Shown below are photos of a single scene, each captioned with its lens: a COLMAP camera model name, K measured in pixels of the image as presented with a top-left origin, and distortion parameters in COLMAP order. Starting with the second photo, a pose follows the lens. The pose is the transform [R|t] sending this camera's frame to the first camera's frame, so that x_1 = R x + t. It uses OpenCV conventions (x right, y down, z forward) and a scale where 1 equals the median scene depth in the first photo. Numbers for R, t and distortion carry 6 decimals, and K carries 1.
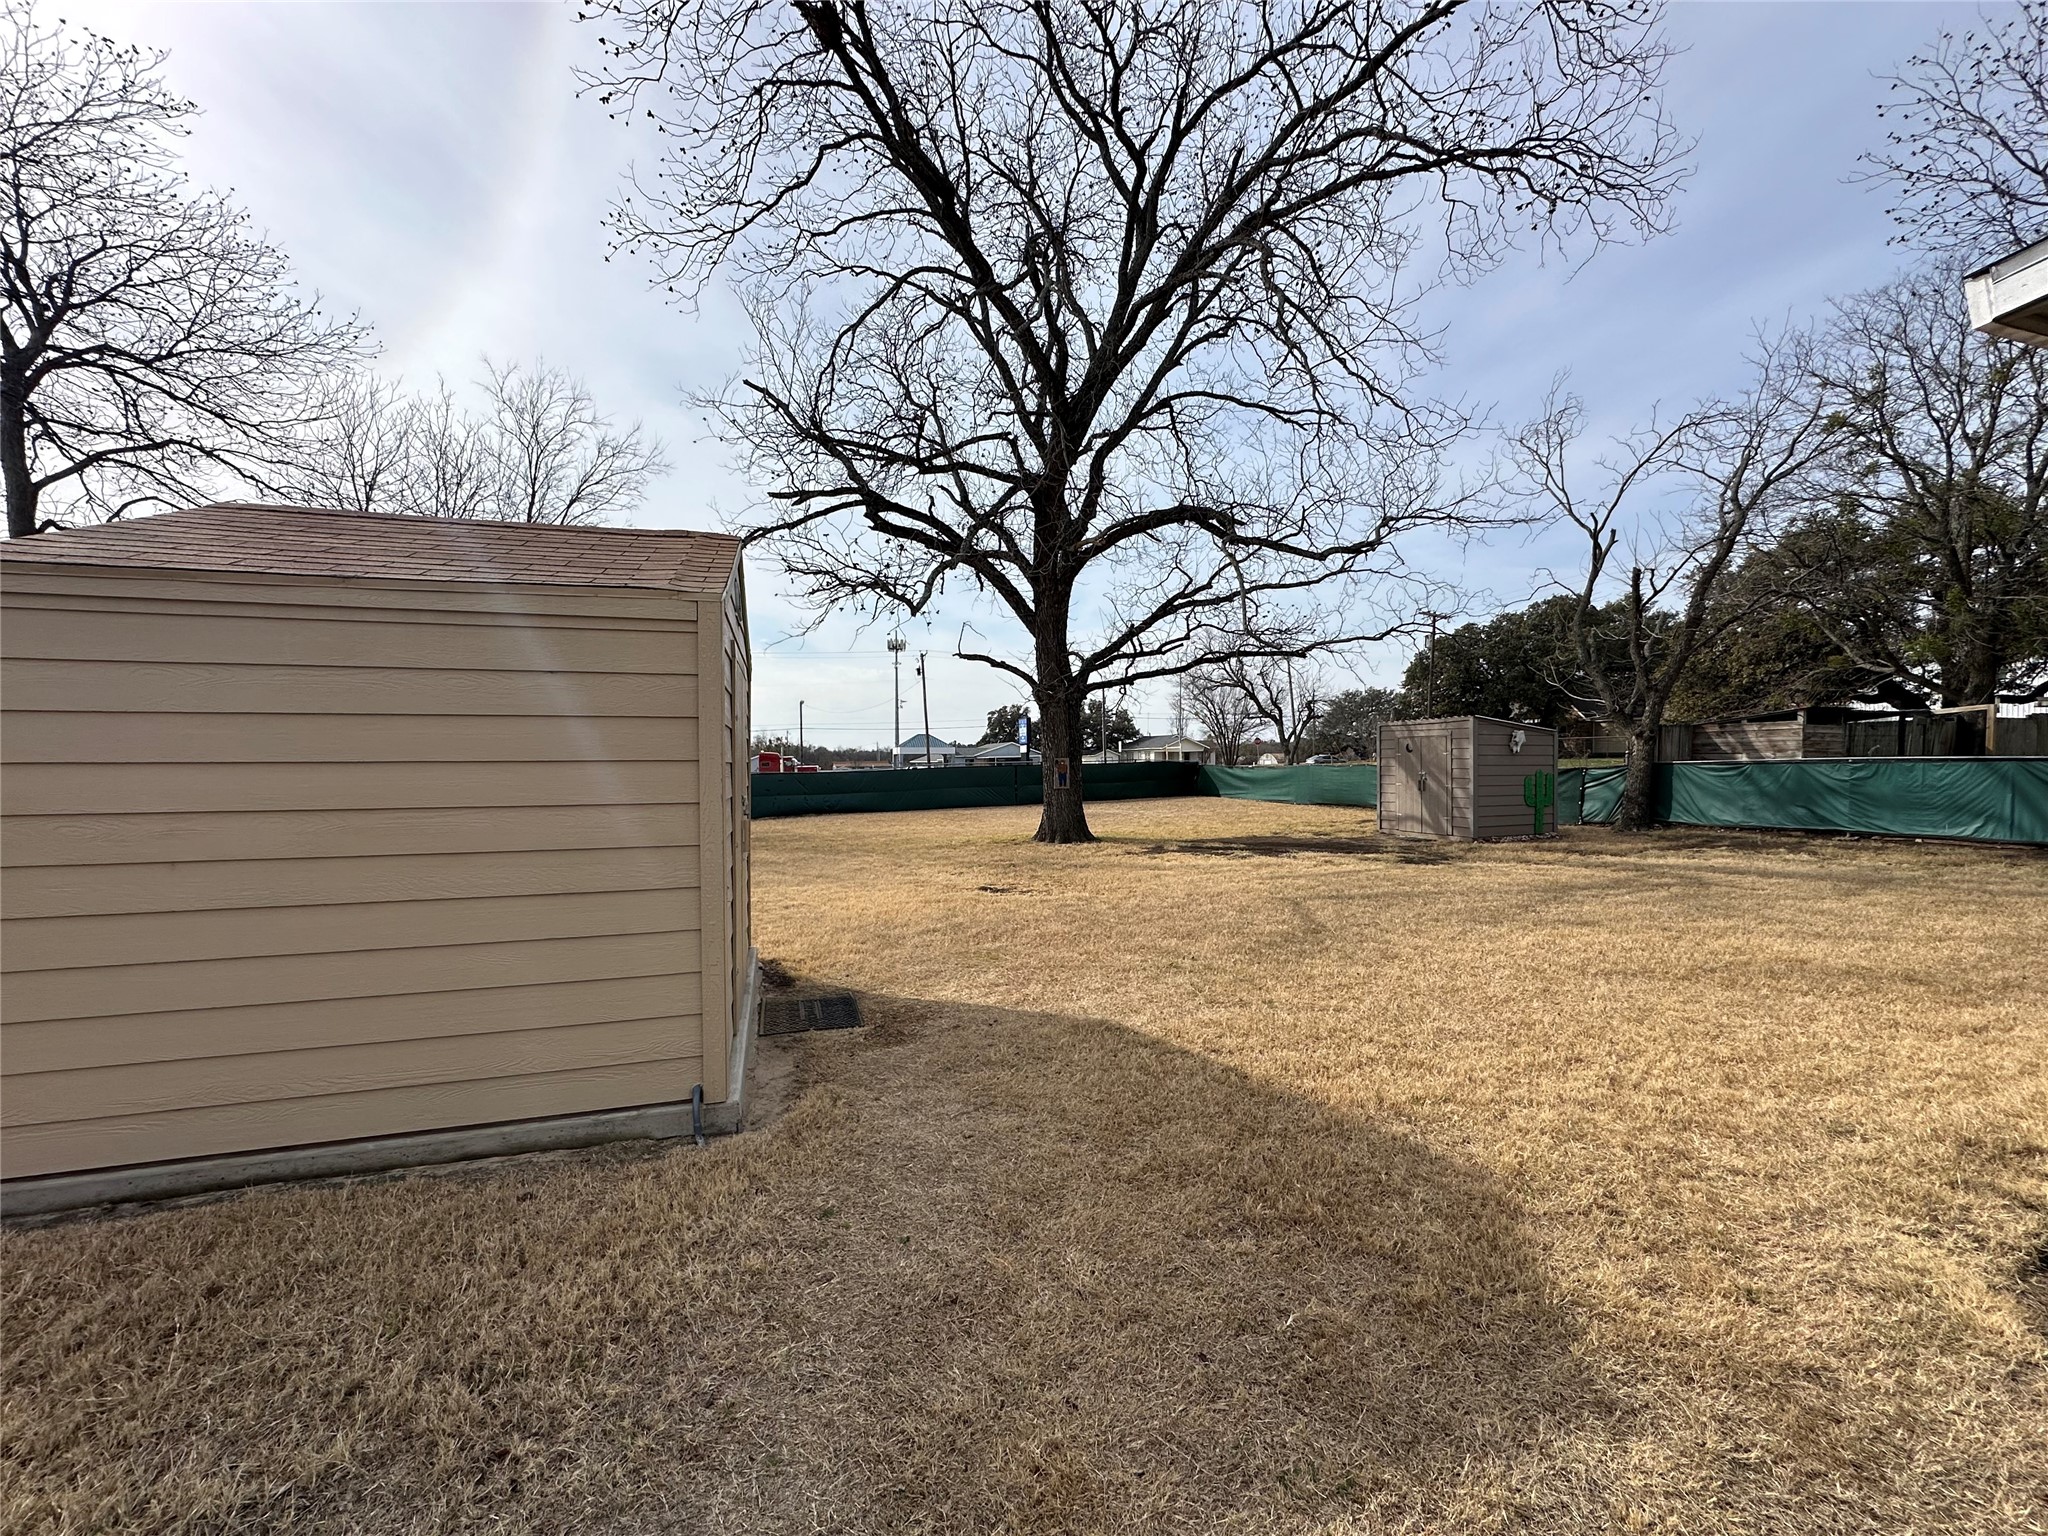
lens RADIAL K [[812.1, 0, 1021.5], [0, 812.1, 771.9], [0, 0, 1]] dist [-0.002680, 0.000456]
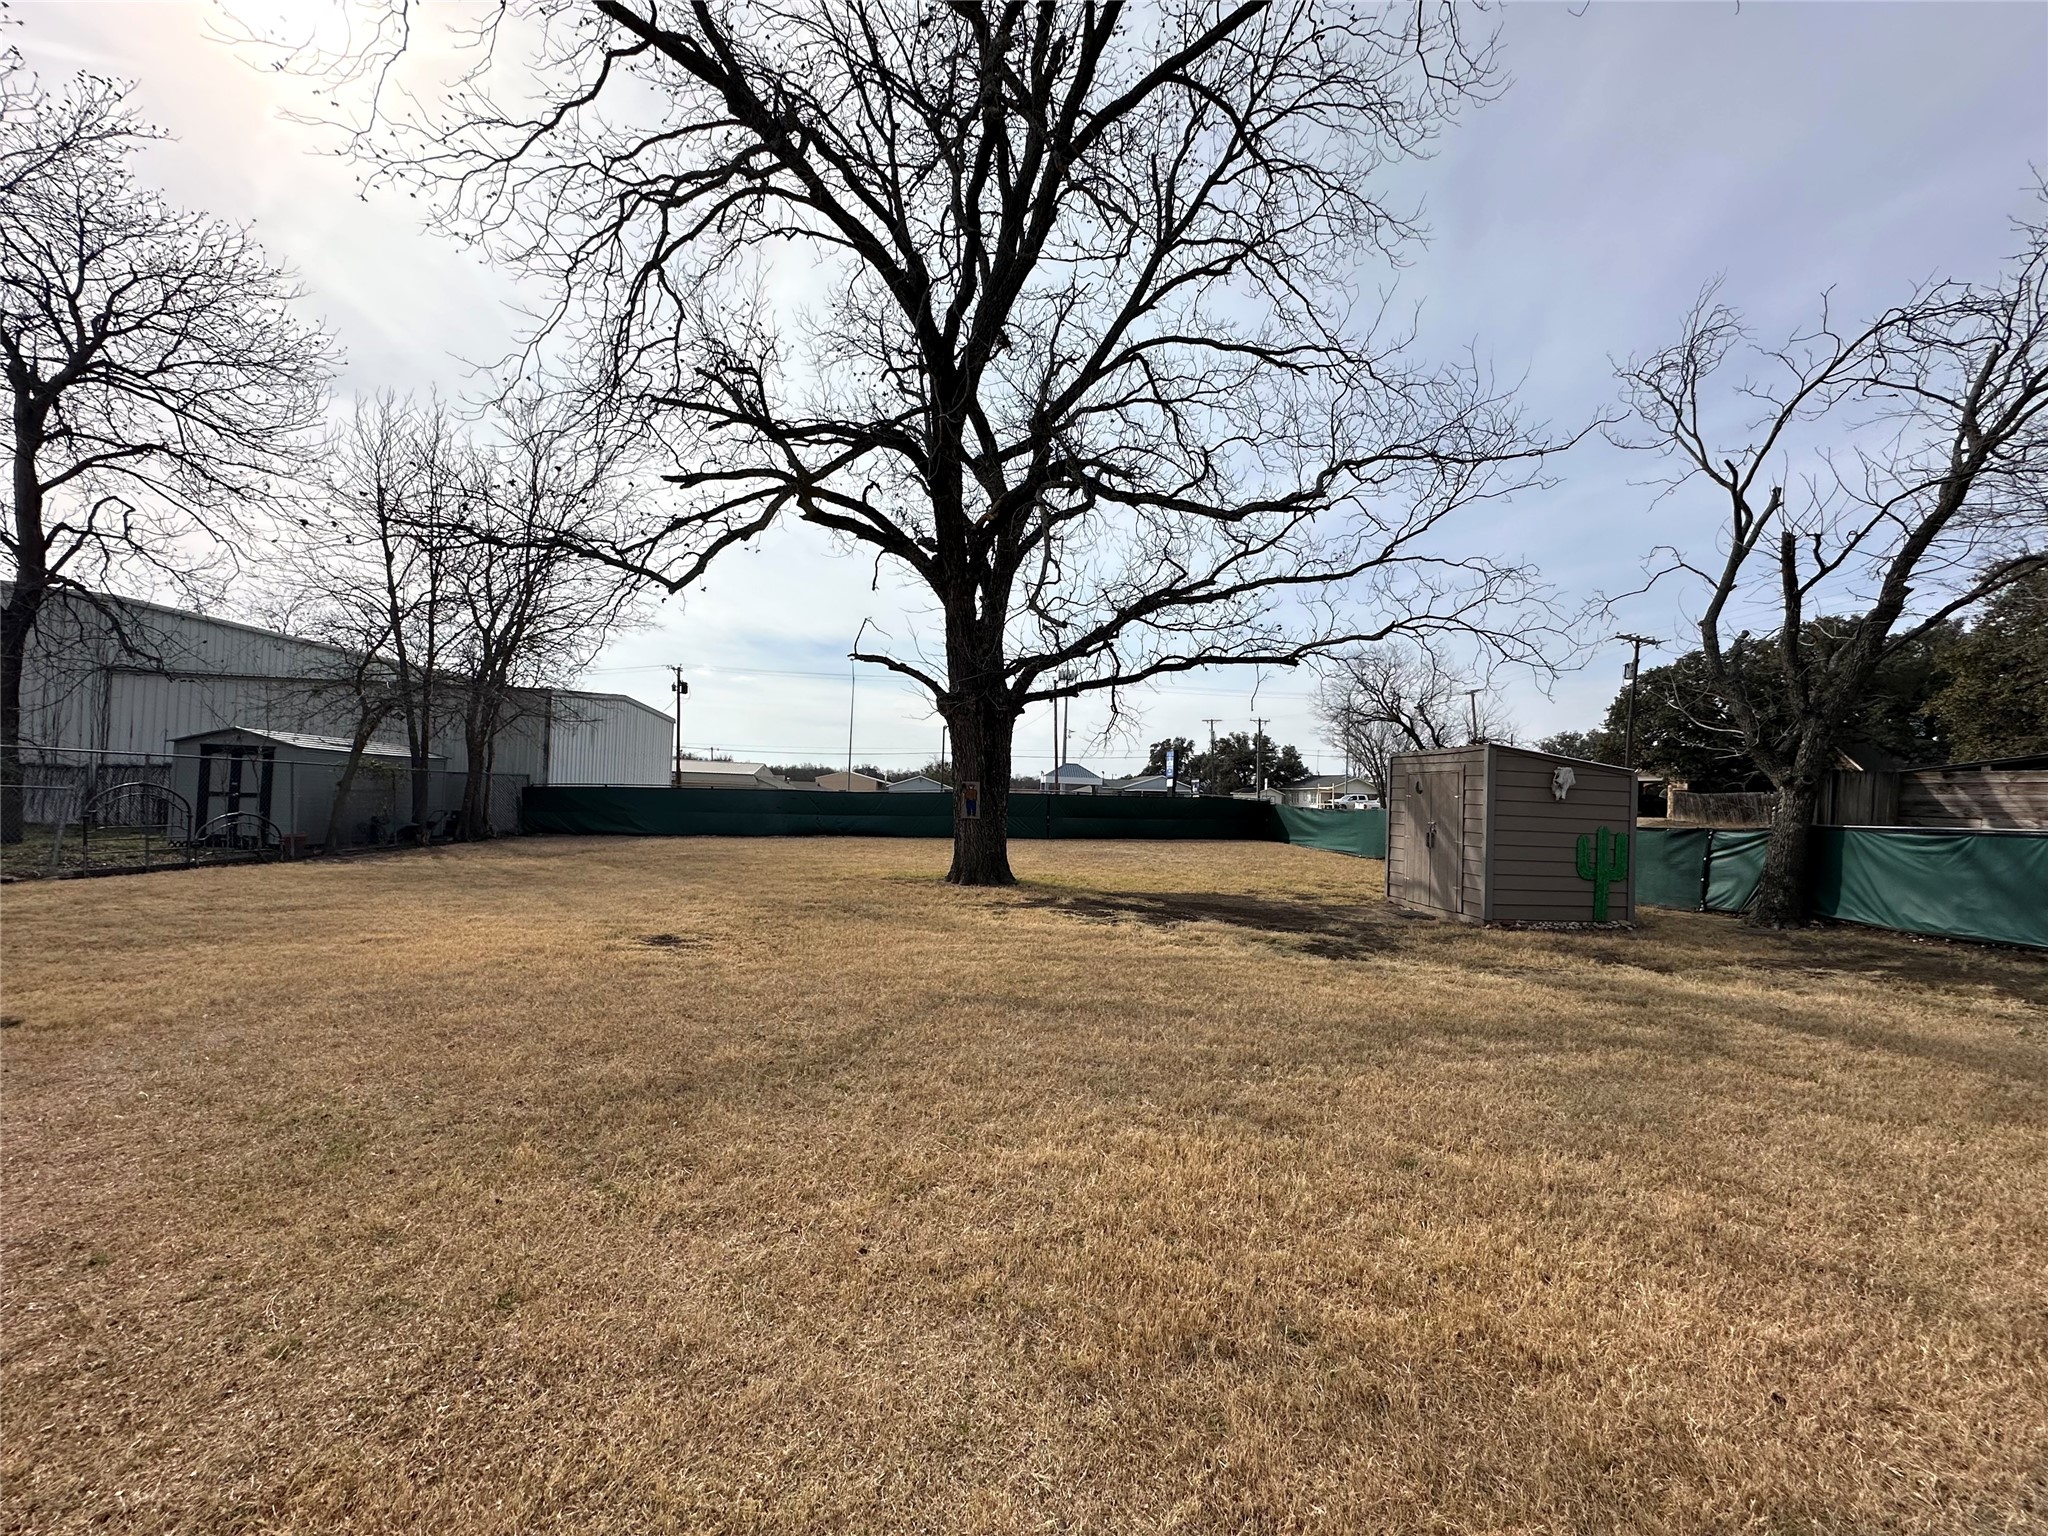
lens RADIAL K [[812.1, 0, 1028.4], [0, 812.1, 771.0], [0, 0, 1]] dist [-0.002680, 0.000456]
pose [[0.974595, 0.039412, -0.220480, 0.294732], [-0.048397, 0.998197, -0.035500, -0.001767], [0.218683, 0.045269, 0.974745, 0.214587]]
